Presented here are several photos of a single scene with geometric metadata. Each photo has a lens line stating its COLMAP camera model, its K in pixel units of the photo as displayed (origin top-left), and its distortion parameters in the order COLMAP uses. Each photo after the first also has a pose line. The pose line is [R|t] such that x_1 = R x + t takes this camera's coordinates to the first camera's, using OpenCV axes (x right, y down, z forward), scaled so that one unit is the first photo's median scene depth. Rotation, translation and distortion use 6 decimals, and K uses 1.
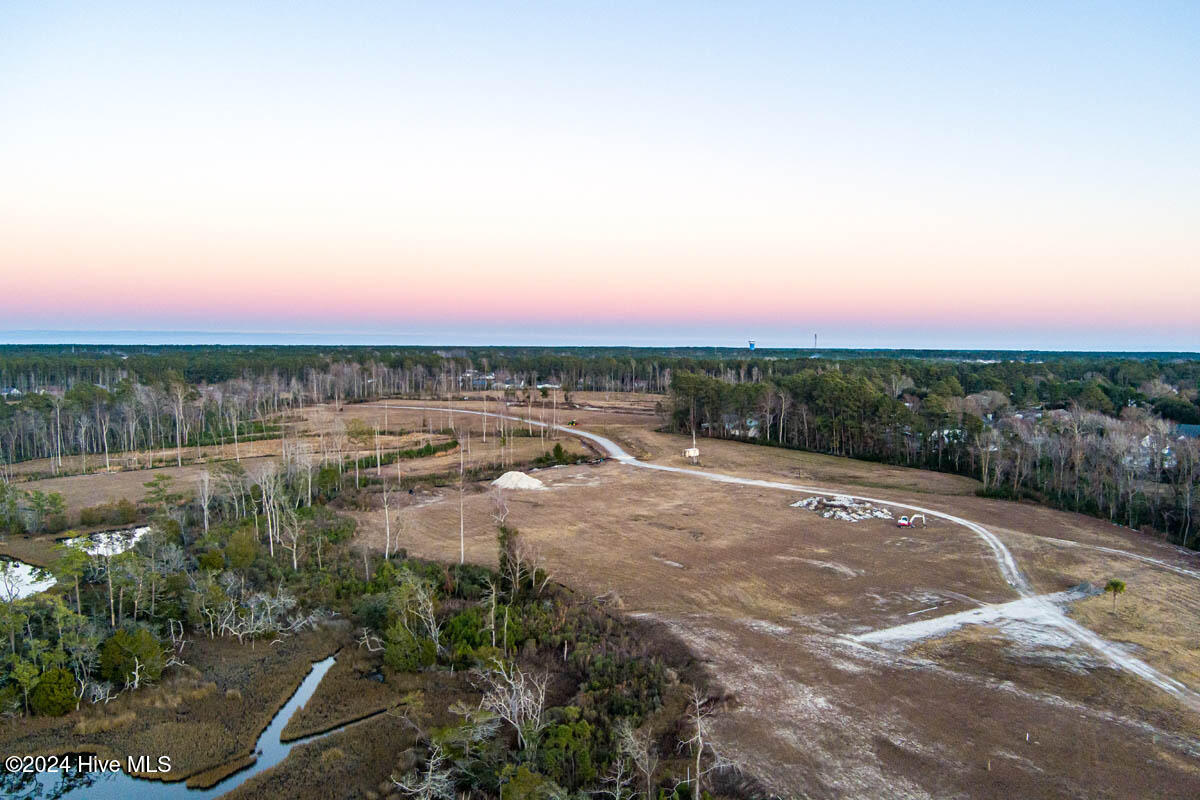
lens RADIAL K [[979.4, 0, 600.0], [0, 979.4, 400.0], [0, 0, 1]] dist [-0.055657, 0.003806]
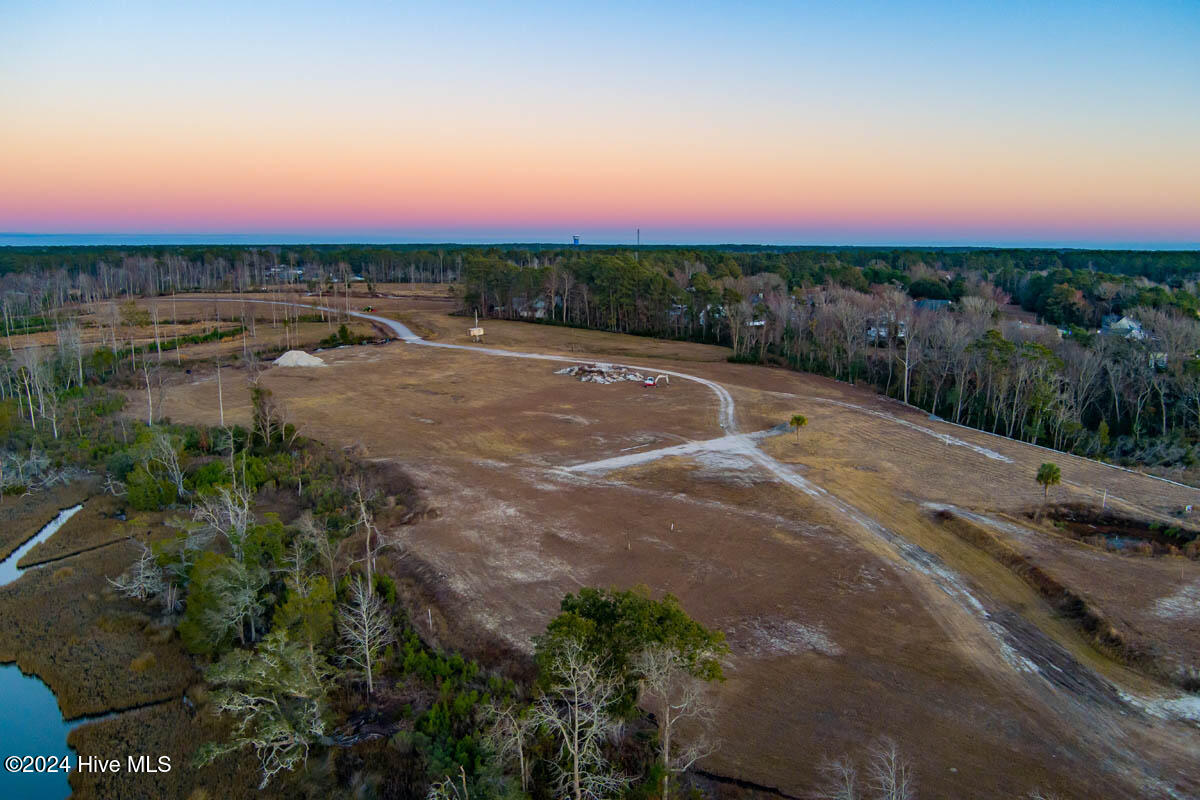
lens RADIAL K [[979.4, 0, 600.0], [0, 979.4, 400.0], [0, 0, 1]] dist [-0.055657, 0.003806]
pose [[0.985759, -0.031721, 0.165145, 0.078256], [0.014648, 0.994512, 0.103590, 0.031836], [-0.167525, -0.099696, 0.980814, -0.084233]]
